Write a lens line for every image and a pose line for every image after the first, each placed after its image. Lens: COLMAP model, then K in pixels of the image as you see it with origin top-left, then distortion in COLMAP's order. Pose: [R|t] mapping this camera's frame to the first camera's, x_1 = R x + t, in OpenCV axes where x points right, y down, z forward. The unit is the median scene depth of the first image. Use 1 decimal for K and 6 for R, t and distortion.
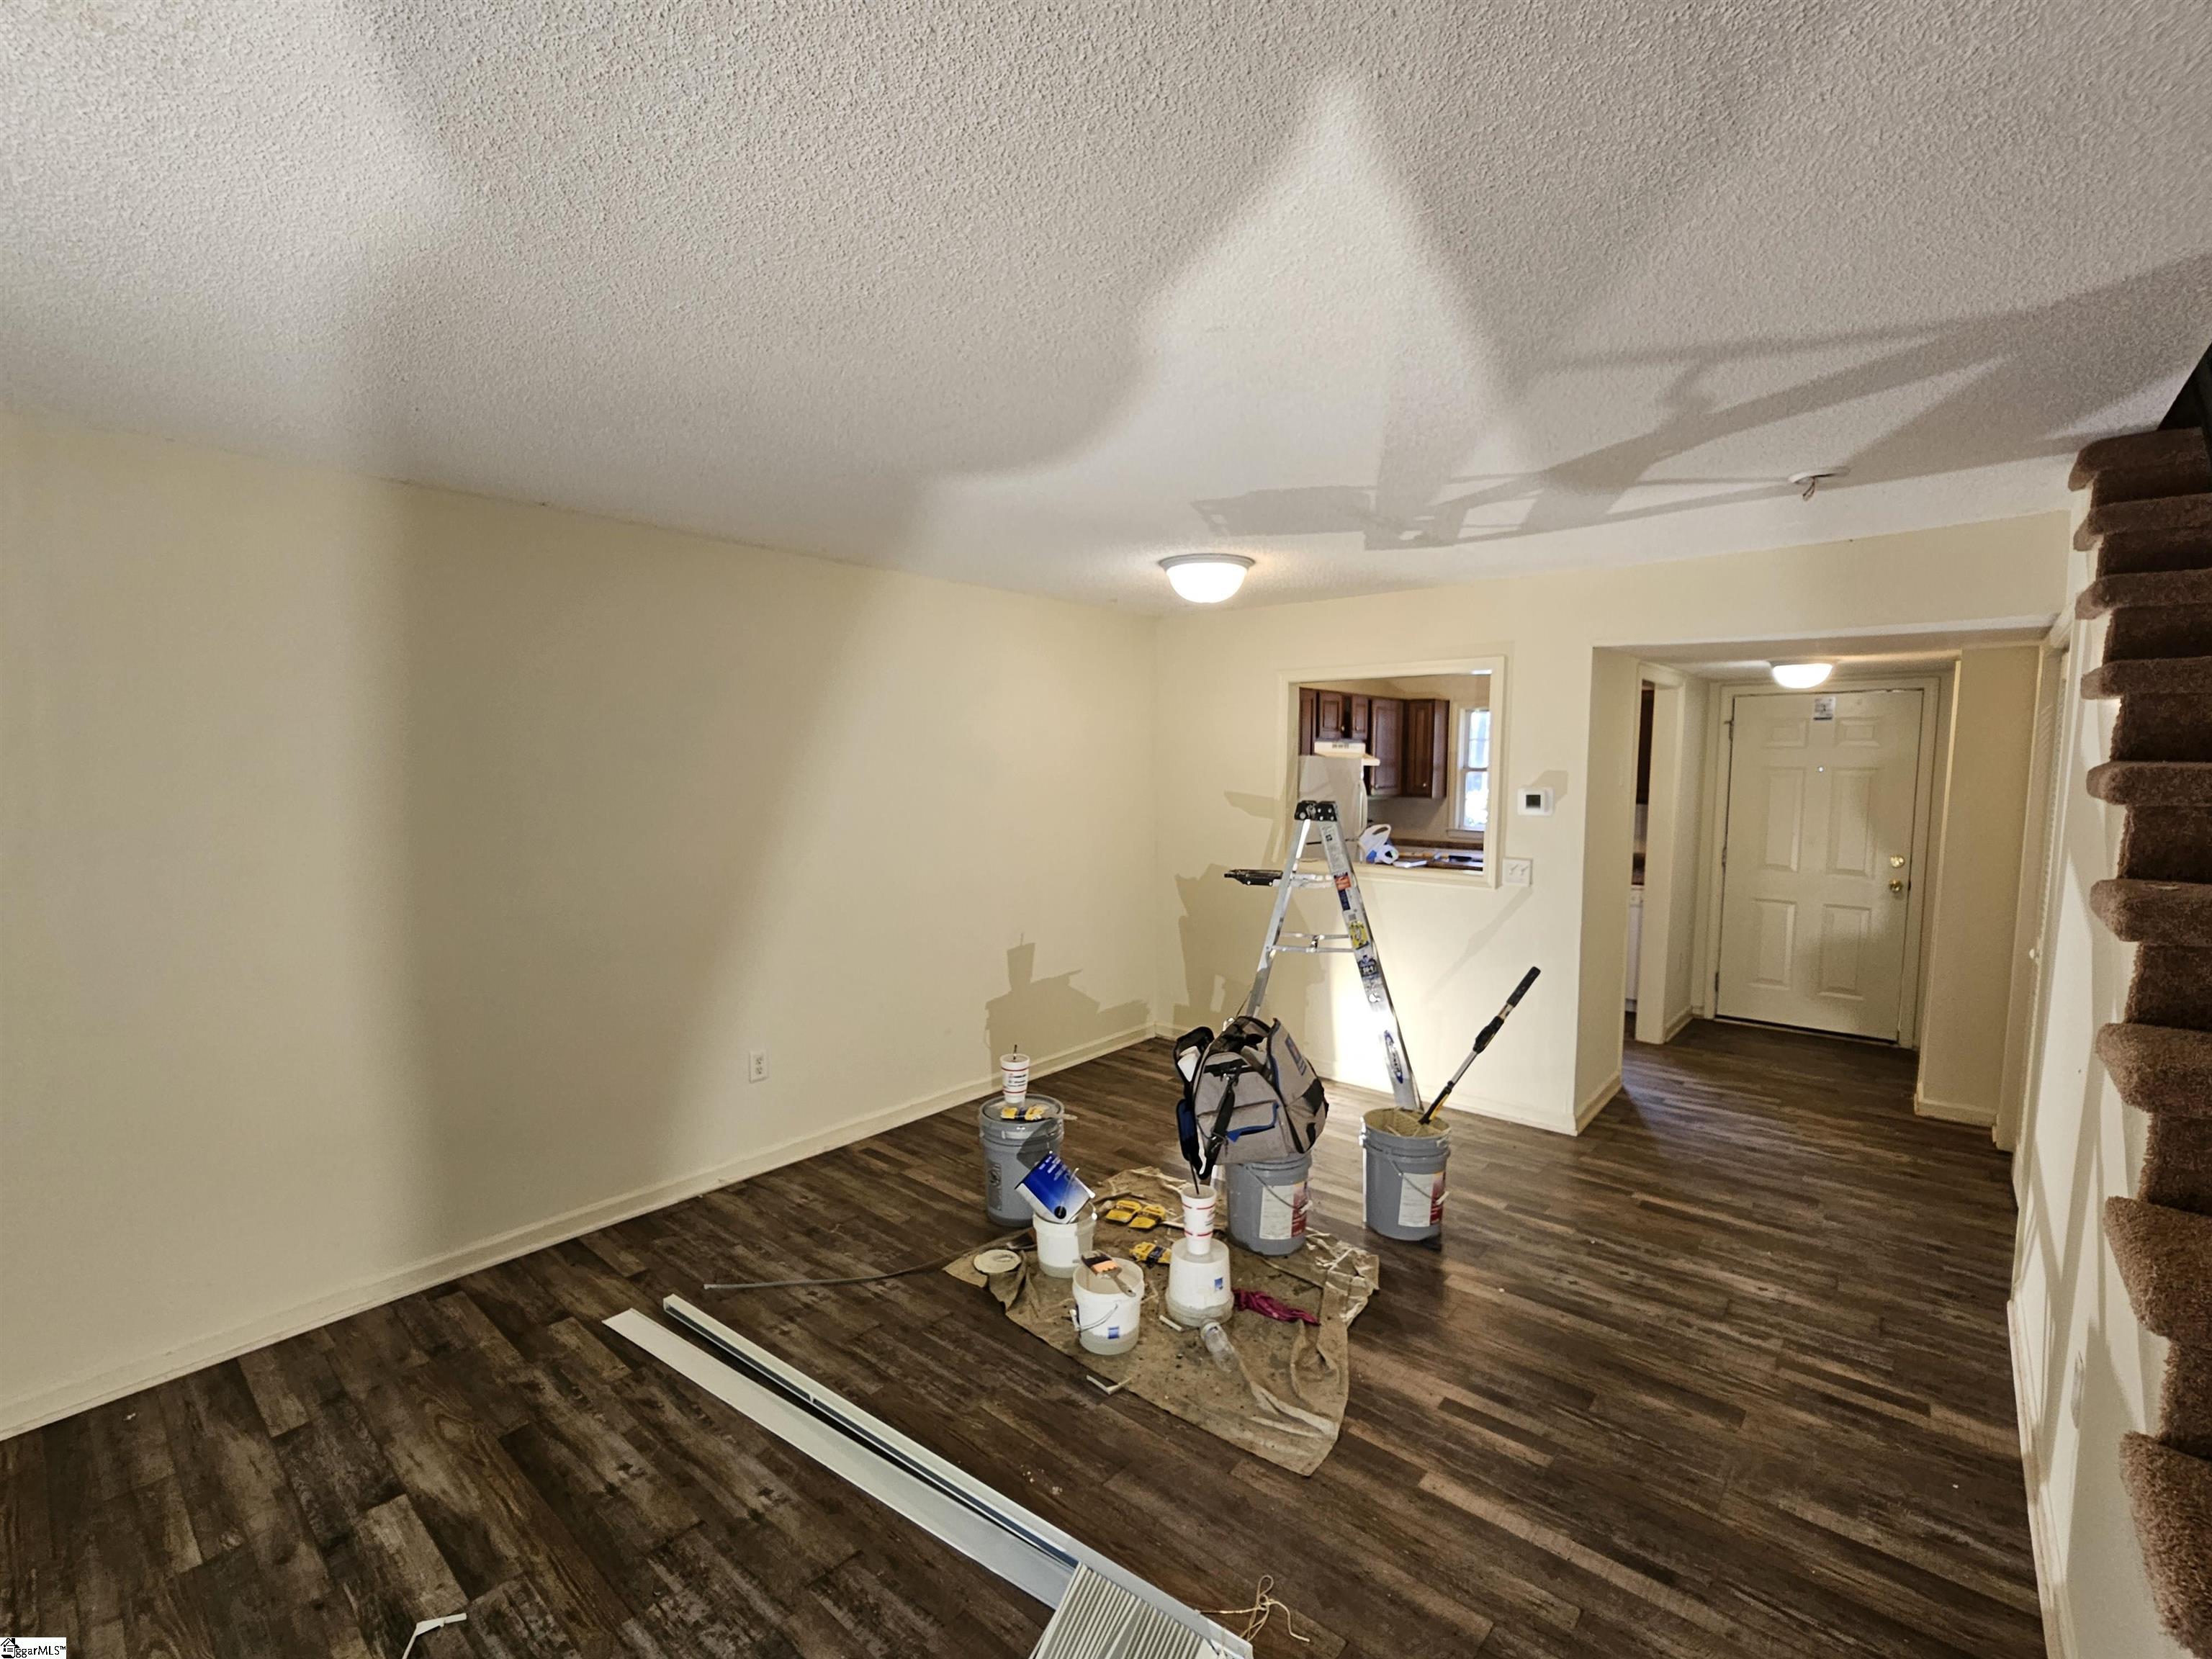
lens RADIAL K [[981.6, 0, 1116.6], [0, 981.6, 830.9], [0, 0, 1]] dist [-0.001781, 0.000201]
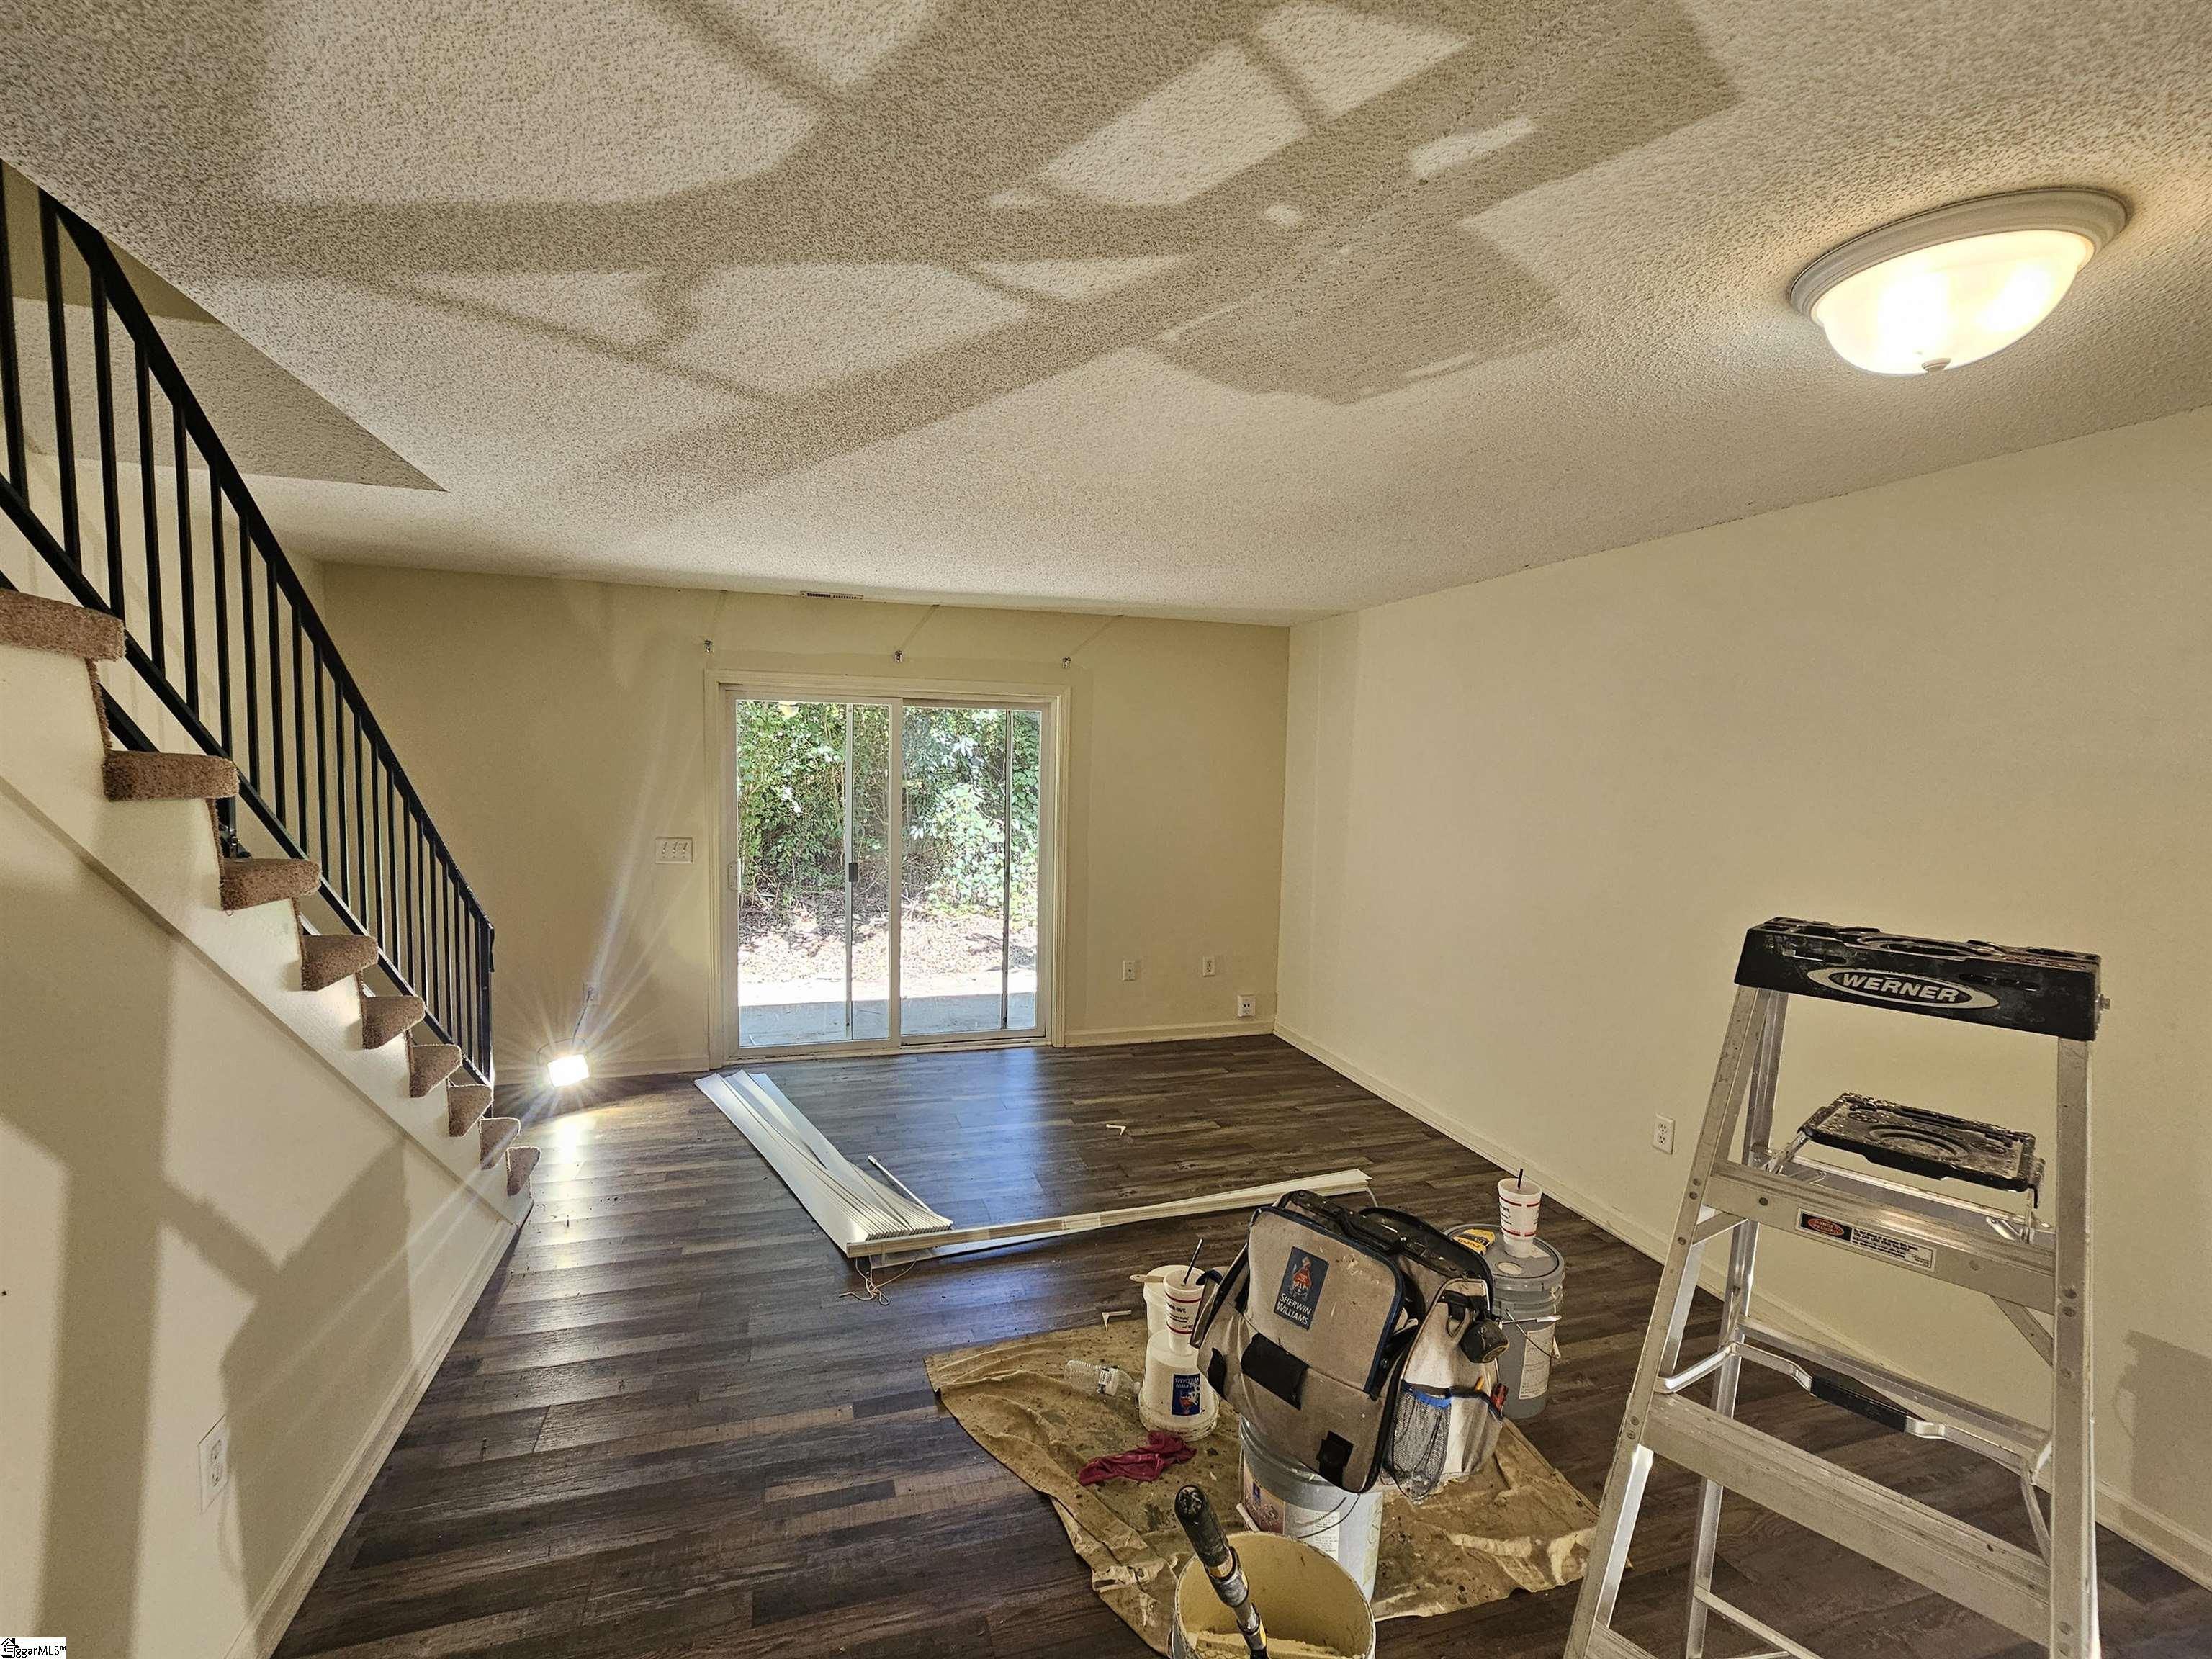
lens RADIAL K [[981.6, 0, 1108.7], [0, 981.6, 828.4], [0, 0, 1]] dist [-0.001781, 0.000201]
pose [[-0.523932, 0.047599, -0.850429, 1.014679], [-0.091582, 0.989501, 0.111804, -0.132215], [0.846822, 0.136462, -0.514072, 1.633323]]
